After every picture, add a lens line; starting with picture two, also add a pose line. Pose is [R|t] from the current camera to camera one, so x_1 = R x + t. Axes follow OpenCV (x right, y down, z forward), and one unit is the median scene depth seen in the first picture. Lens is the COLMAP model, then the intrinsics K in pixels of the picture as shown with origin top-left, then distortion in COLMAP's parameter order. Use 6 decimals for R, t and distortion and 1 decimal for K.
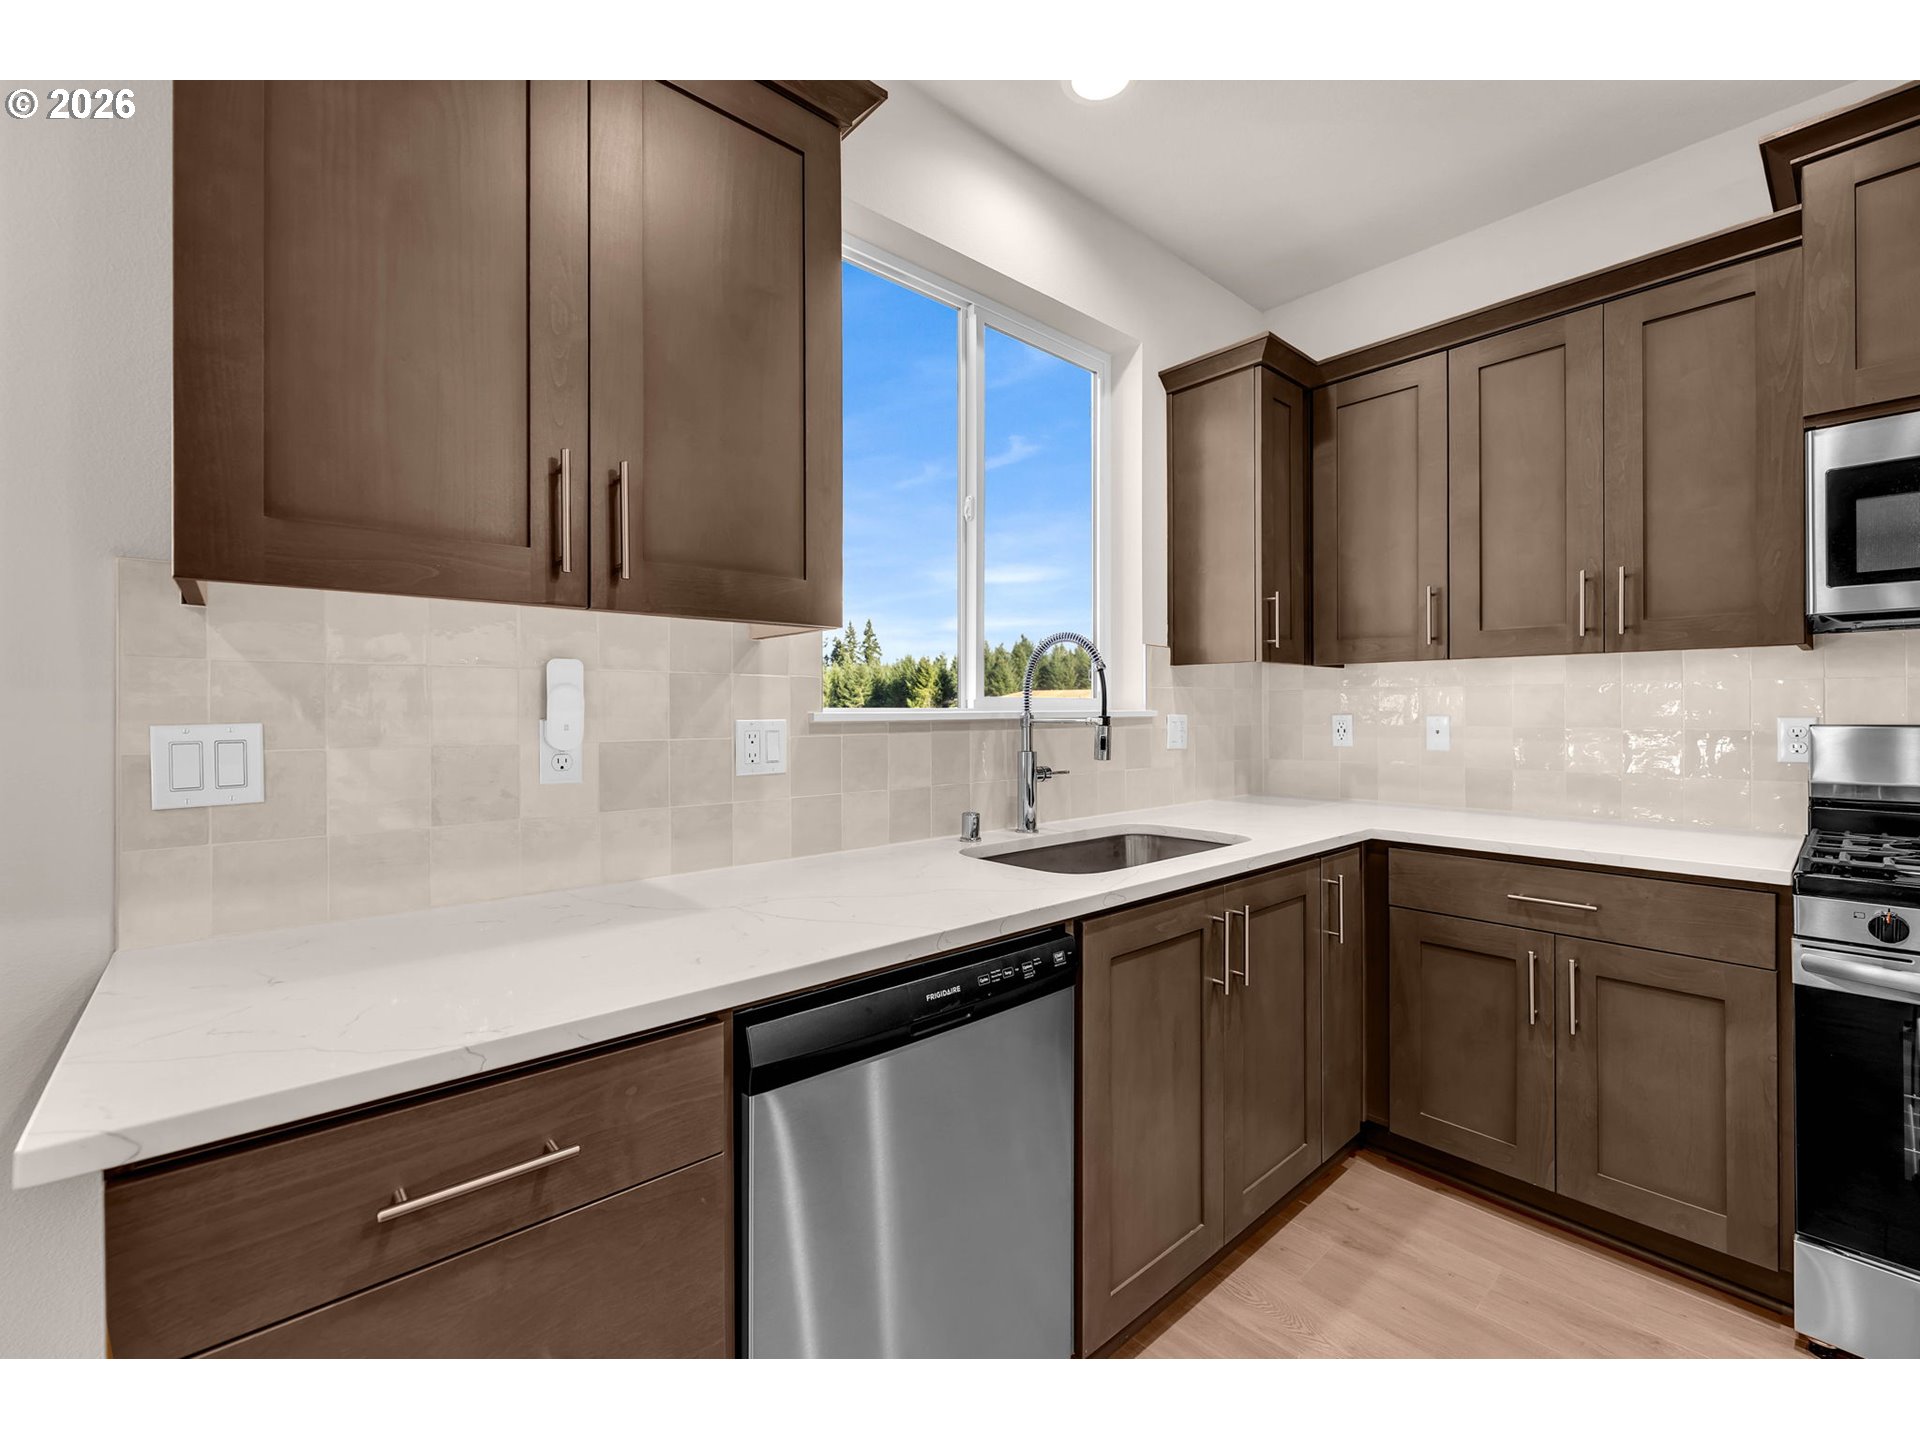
lens RADIAL K [[804.3, 0, 953.9], [0, 804.3, 711.5], [0, 0, 1]] dist [0.000882, -0.000411]
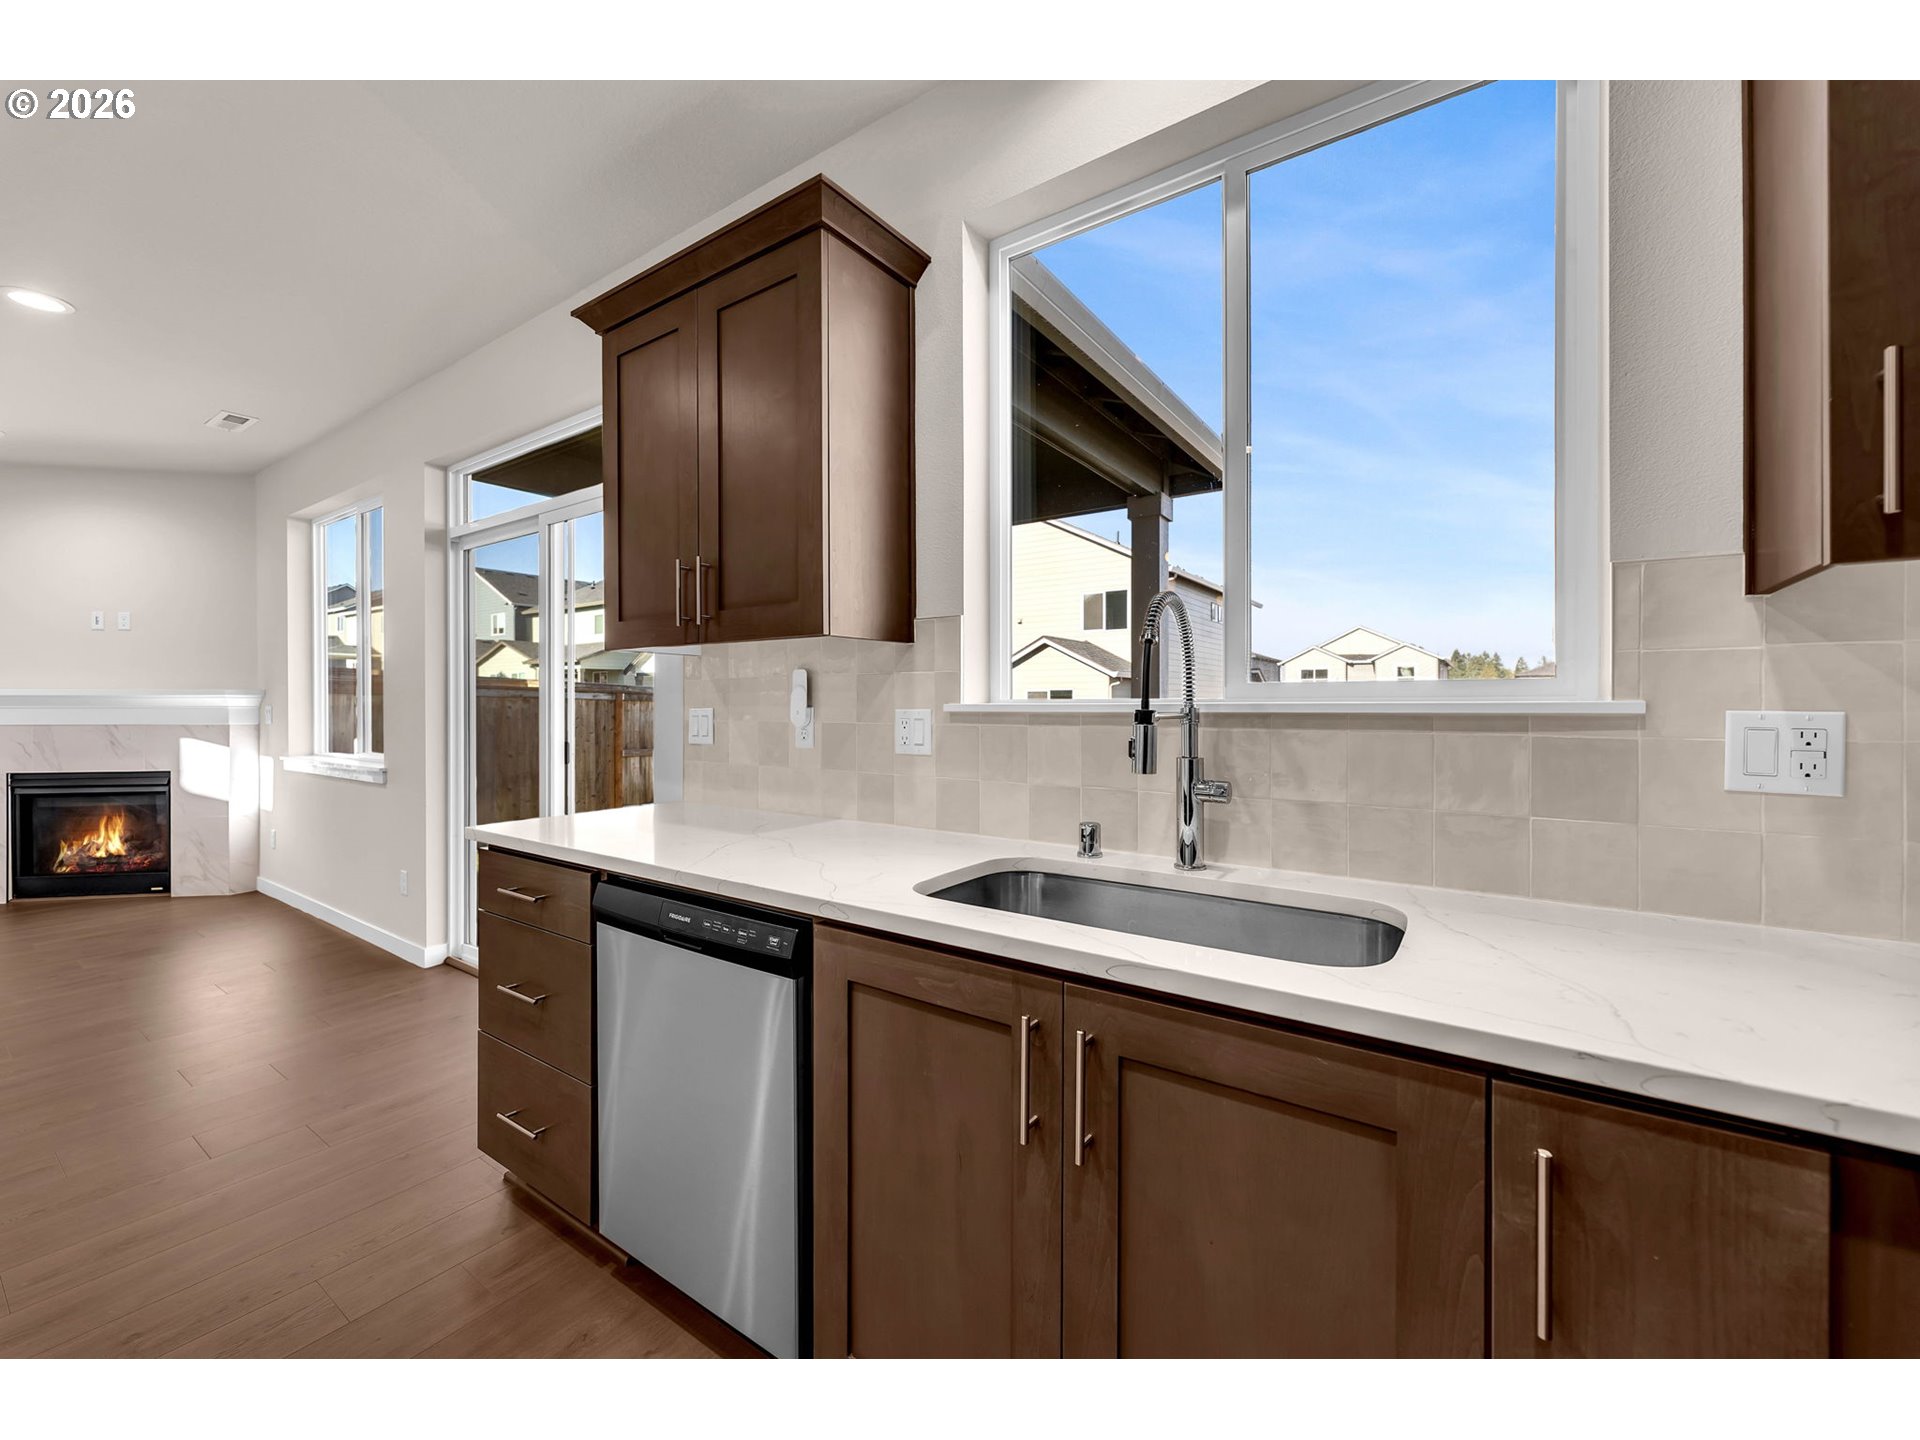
lens RADIAL K [[778.6, 0, 955.4], [0, 778.6, 706.9], [0, 0, 1]] dist [-0.000435, -0.000050]
pose [[0.233397, 0.006163, -0.972362, 0.798775], [-0.001107, 0.999981, 0.006072, -0.000465], [0.972381, -0.000340, 0.233399, 0.690367]]
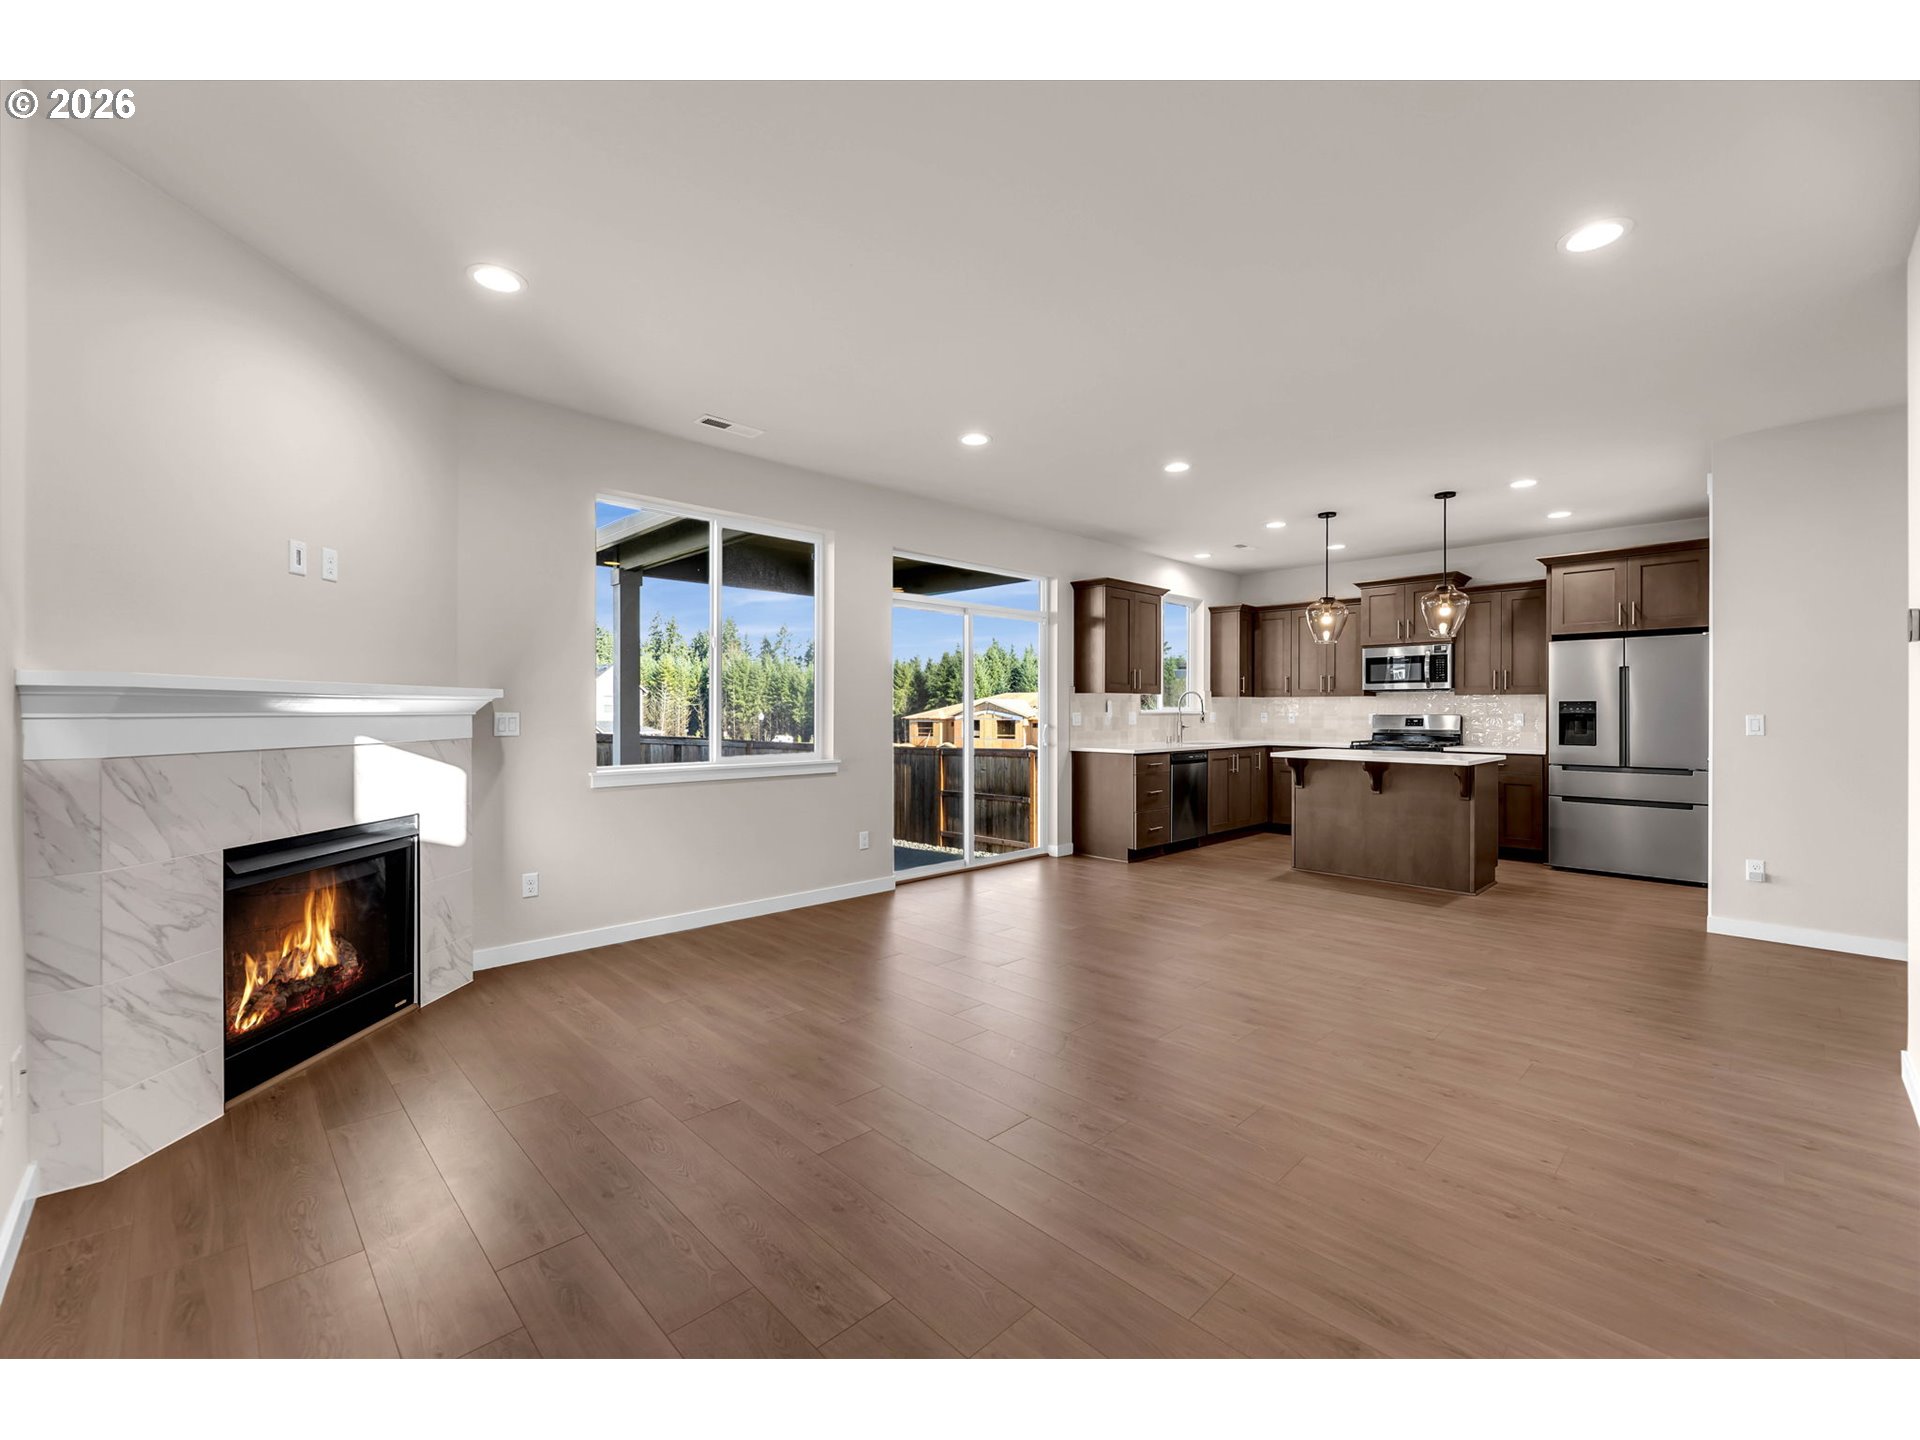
lens RADIAL K [[791.6, 0, 960.0], [0, 791.6, 720.0], [0, 0, 1]] dist [-0.000183, -0.000132]
pose [[0.998988, 0.003386, 0.044842, -1.230625], [-0.003847, 0.999941, 0.010202, 0.009102], [-0.044804, -0.010365, 0.998942, -2.979710]]
